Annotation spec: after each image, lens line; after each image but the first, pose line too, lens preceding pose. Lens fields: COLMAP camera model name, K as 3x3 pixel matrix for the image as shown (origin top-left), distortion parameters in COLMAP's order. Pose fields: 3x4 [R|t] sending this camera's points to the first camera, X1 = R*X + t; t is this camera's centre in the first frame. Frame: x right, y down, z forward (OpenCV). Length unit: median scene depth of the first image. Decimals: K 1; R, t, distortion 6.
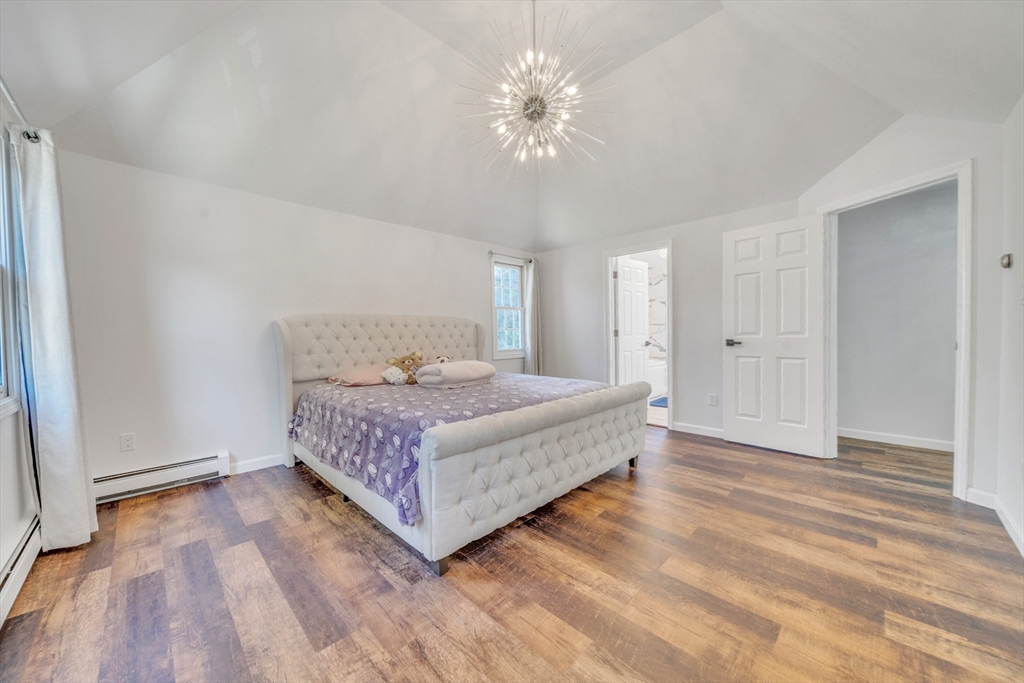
lens RADIAL K [[372.3, 0, 508.5], [0, 372.3, 341.0], [0, 0, 1]] dist [0.000941, -0.000136]
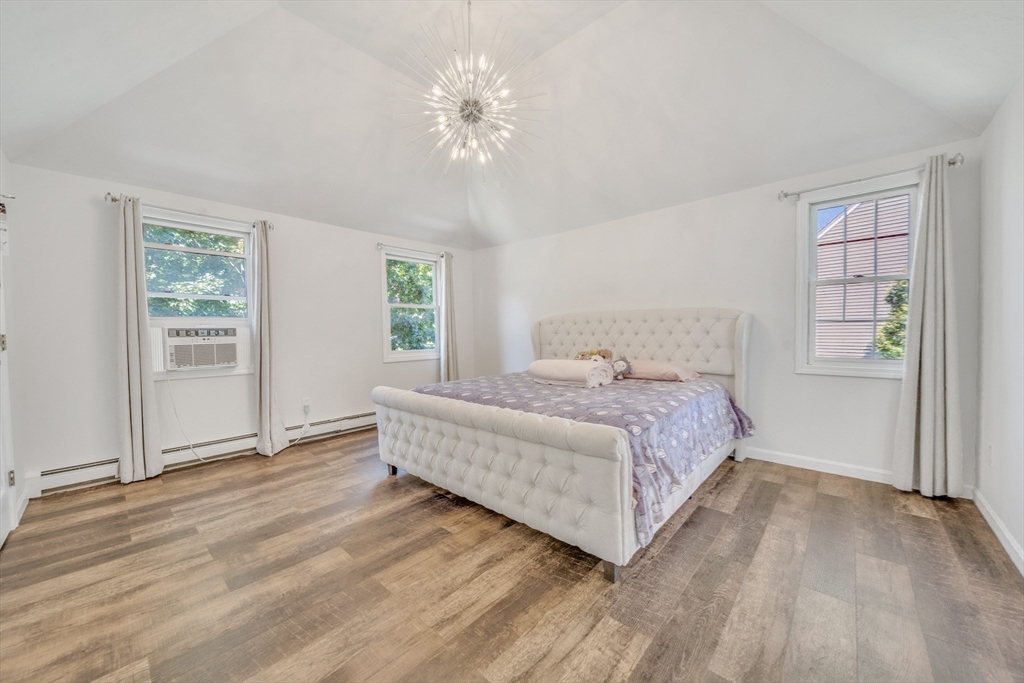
lens RADIAL K [[372.3, 0, 508.8], [0, 372.3, 334.9], [0, 0, 1]] dist [0.000941, -0.000136]
pose [[0.043828, 0.026249, -0.998694, 1.252605], [-0.008548, 0.999628, 0.025898, -0.052943], [0.999003, 0.007401, 0.044036, 1.186444]]
